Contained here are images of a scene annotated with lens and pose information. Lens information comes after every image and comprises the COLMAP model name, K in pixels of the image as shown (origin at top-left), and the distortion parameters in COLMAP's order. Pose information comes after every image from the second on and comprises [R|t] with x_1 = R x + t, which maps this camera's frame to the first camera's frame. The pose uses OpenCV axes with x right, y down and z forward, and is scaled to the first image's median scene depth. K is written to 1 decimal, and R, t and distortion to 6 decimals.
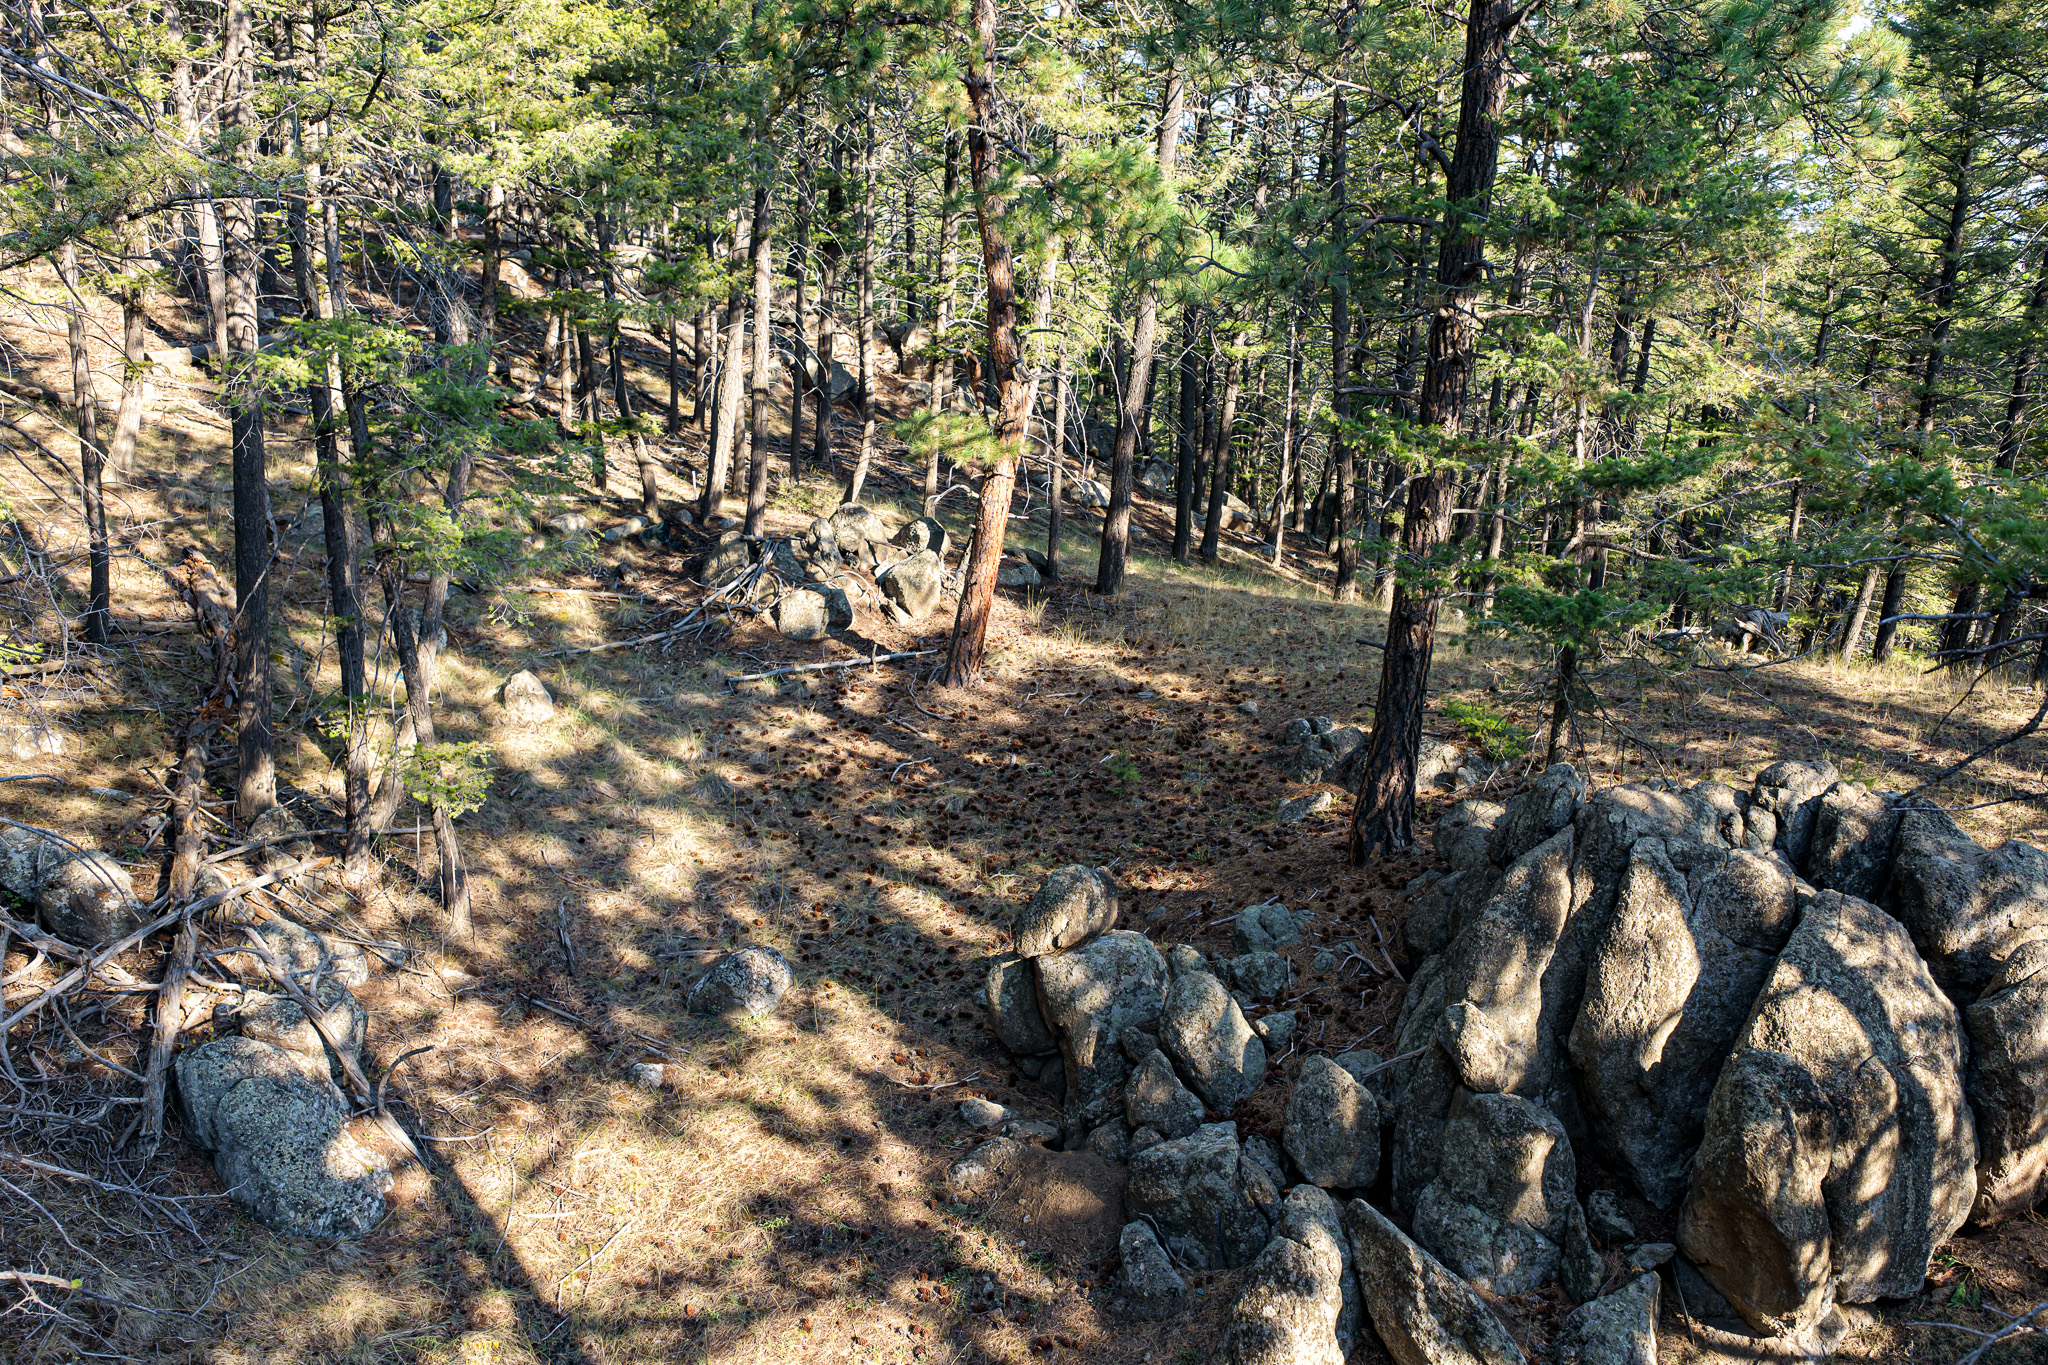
lens RADIAL K [[1684.9, 0, 1024.0], [0, 1684.9, 682.5], [0, 0, 1]] dist [-0.049435, 0.092493]
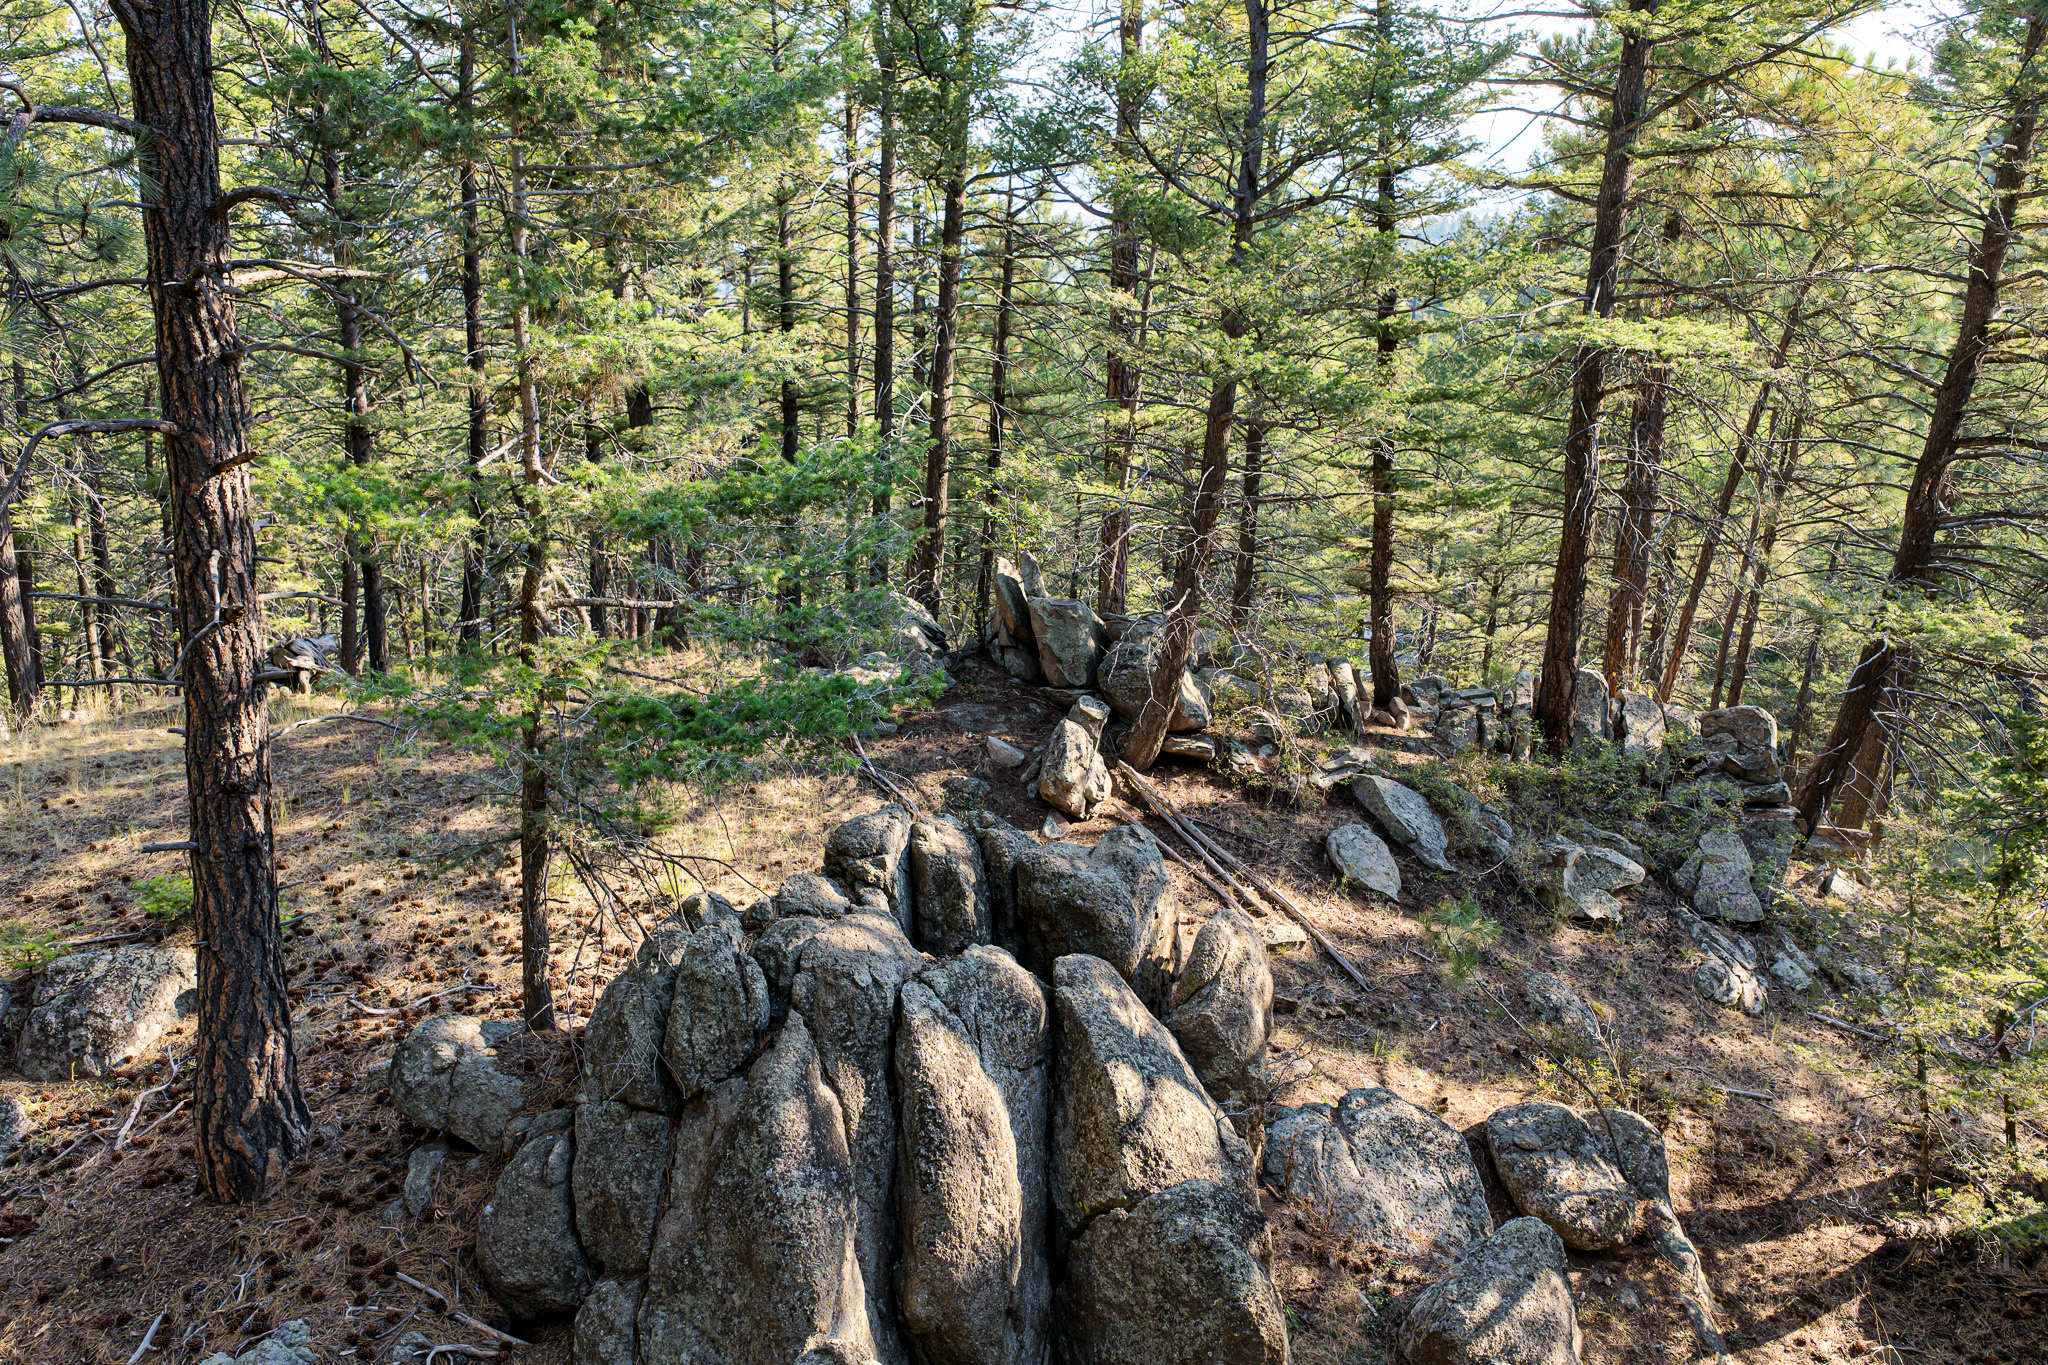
lens RADIAL K [[1728.6, 0, 1024.0], [0, 1728.6, 682.5], [0, 0, 1]] dist [0.005337, 0.002107]
pose [[0.489121, -0.249789, 0.835683, -0.183980], [0.239212, 0.959794, 0.146878, -0.126429], [-0.838772, 0.128064, 0.529208, 0.547379]]
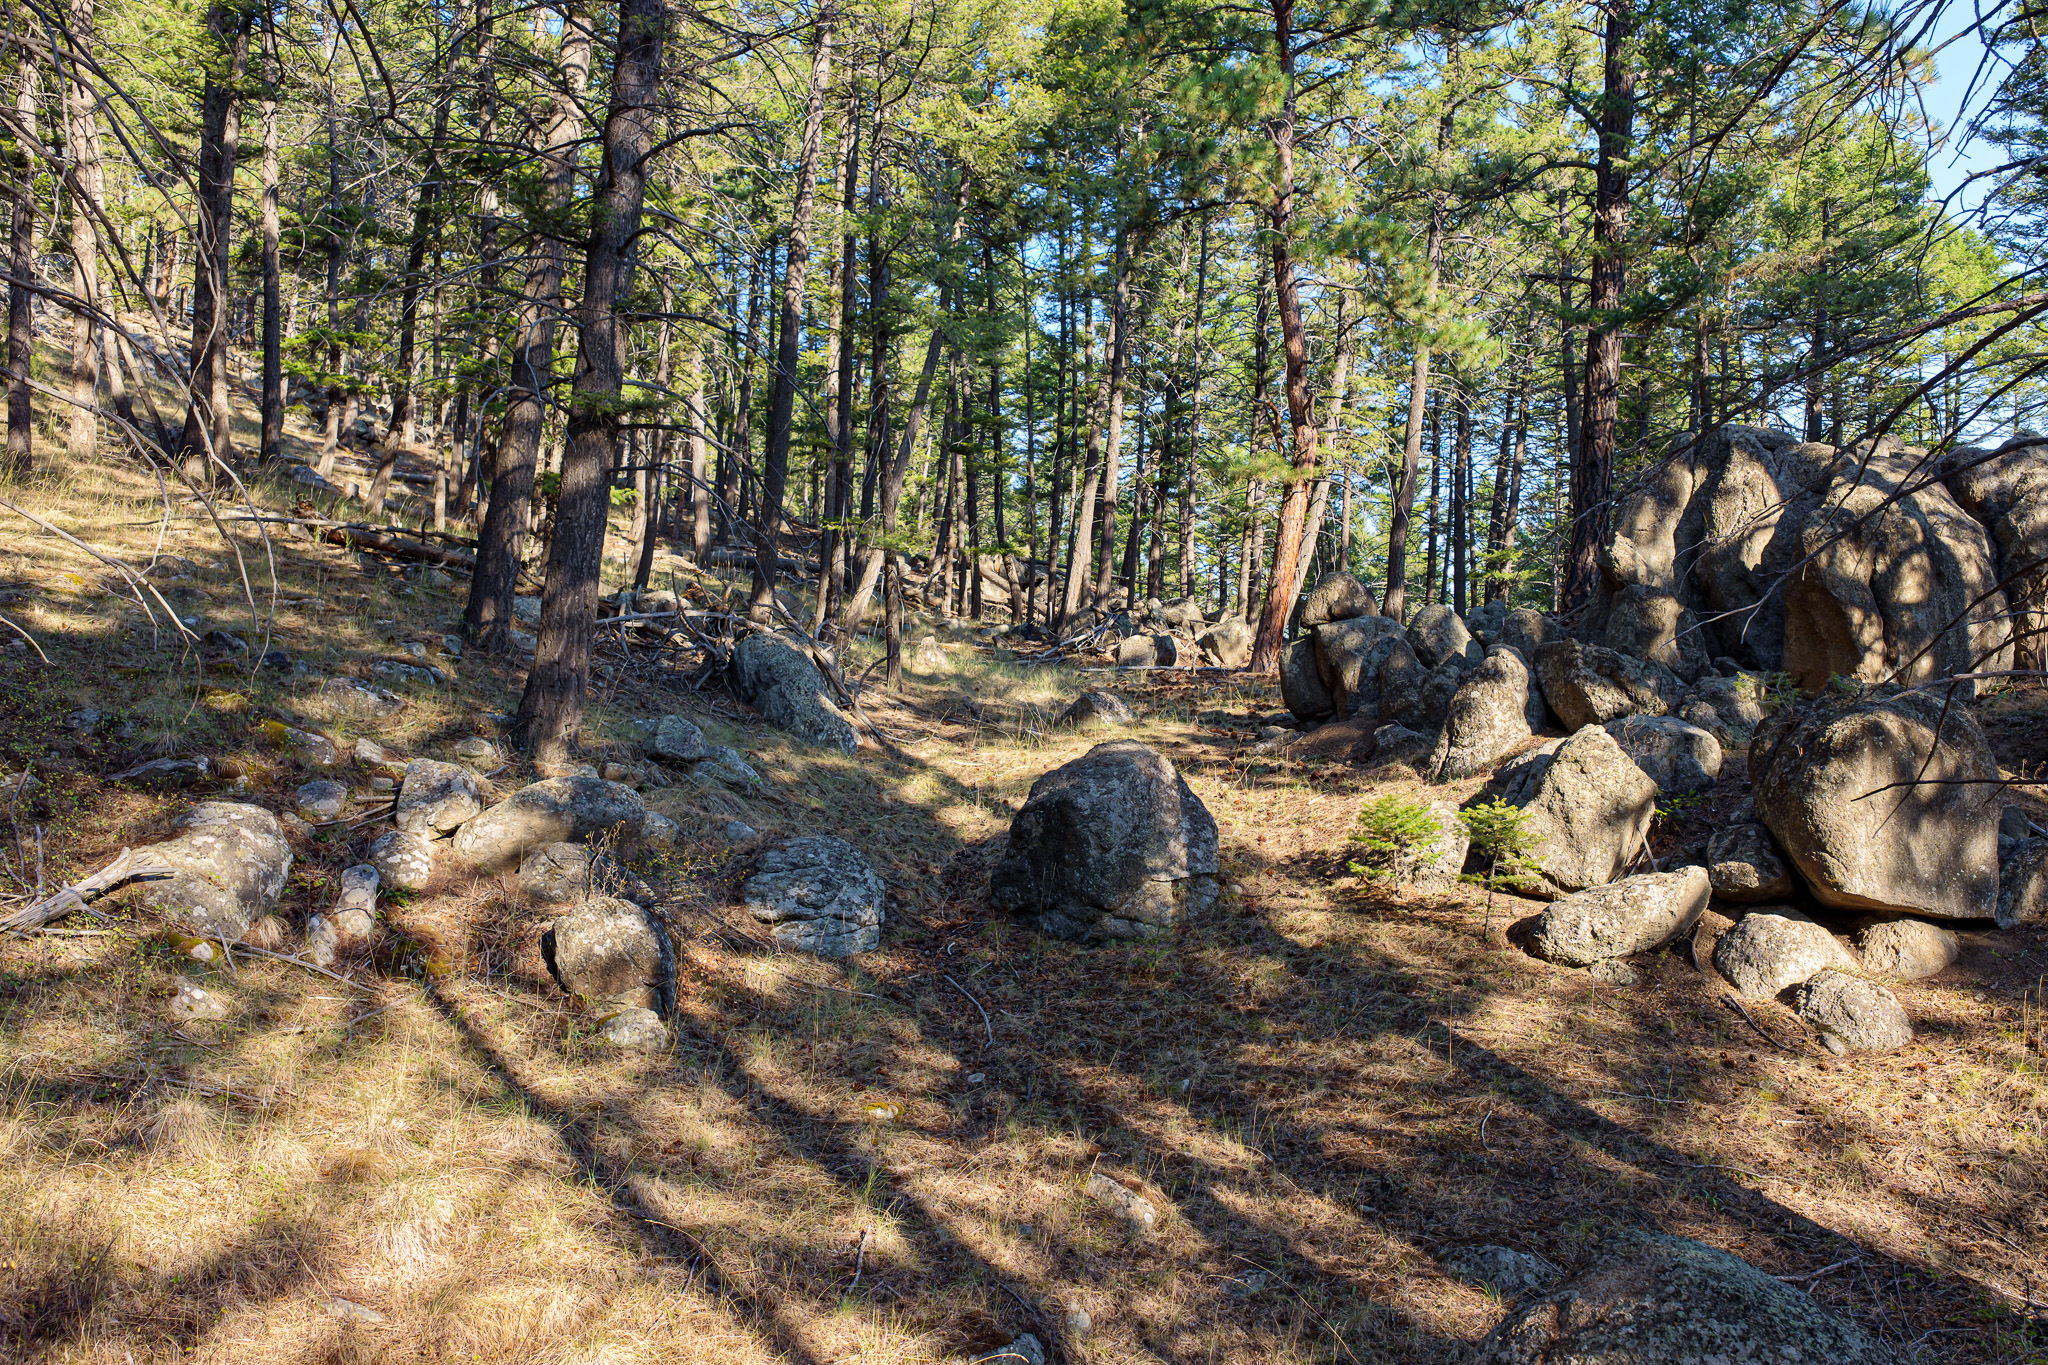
lens RADIAL K [[1684.9, 0, 1024.0], [0, 1684.9, 682.5], [0, 0, 1]] dist [-0.049435, 0.092493]
pose [[0.983903, -0.000057, -0.178704, 0.021265], [-0.054203, 0.952796, -0.298732, 0.751465], [0.170286, 0.303610, 0.937456, -0.385283]]
